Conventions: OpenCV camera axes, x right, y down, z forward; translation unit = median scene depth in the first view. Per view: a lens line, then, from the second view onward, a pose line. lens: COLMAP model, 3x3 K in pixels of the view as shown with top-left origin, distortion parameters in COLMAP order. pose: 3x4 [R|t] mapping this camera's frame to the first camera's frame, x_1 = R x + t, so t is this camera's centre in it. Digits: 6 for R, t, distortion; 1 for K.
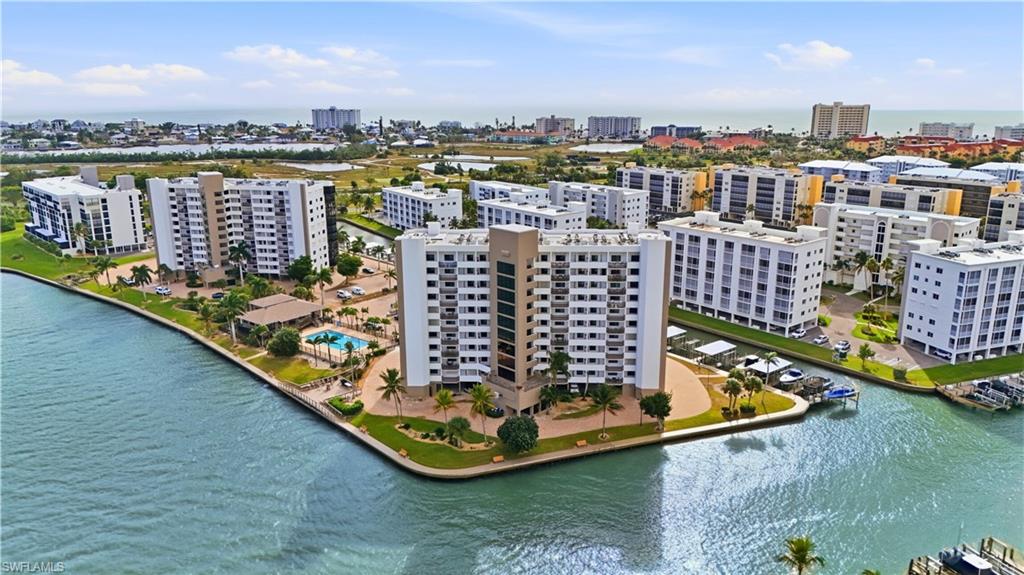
lens RADIAL K [[749.6, 0, 512.0], [0, 749.6, 287.5], [0, 0, 1]] dist [0.080366, -0.095825]
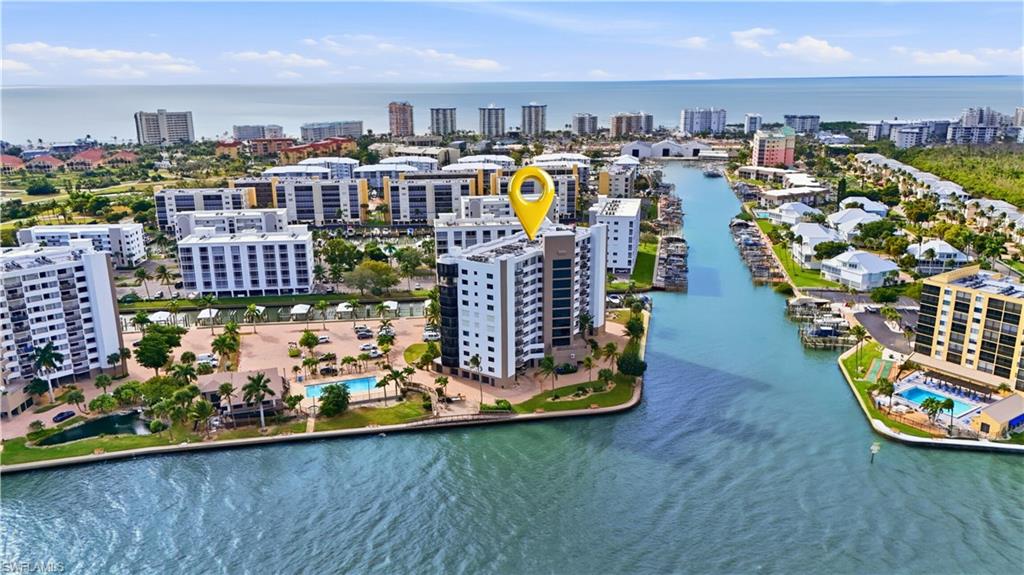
lens RADIAL K [[749.6, 0, 512.0], [0, 749.6, 287.5], [0, 0, 1]] dist [0.080366, -0.095825]
pose [[0.536034, -0.226539, 0.813233, -0.835787], [0.222979, 0.967105, 0.122428, -0.121863], [-0.814216, 0.115709, 0.568914, 0.213161]]
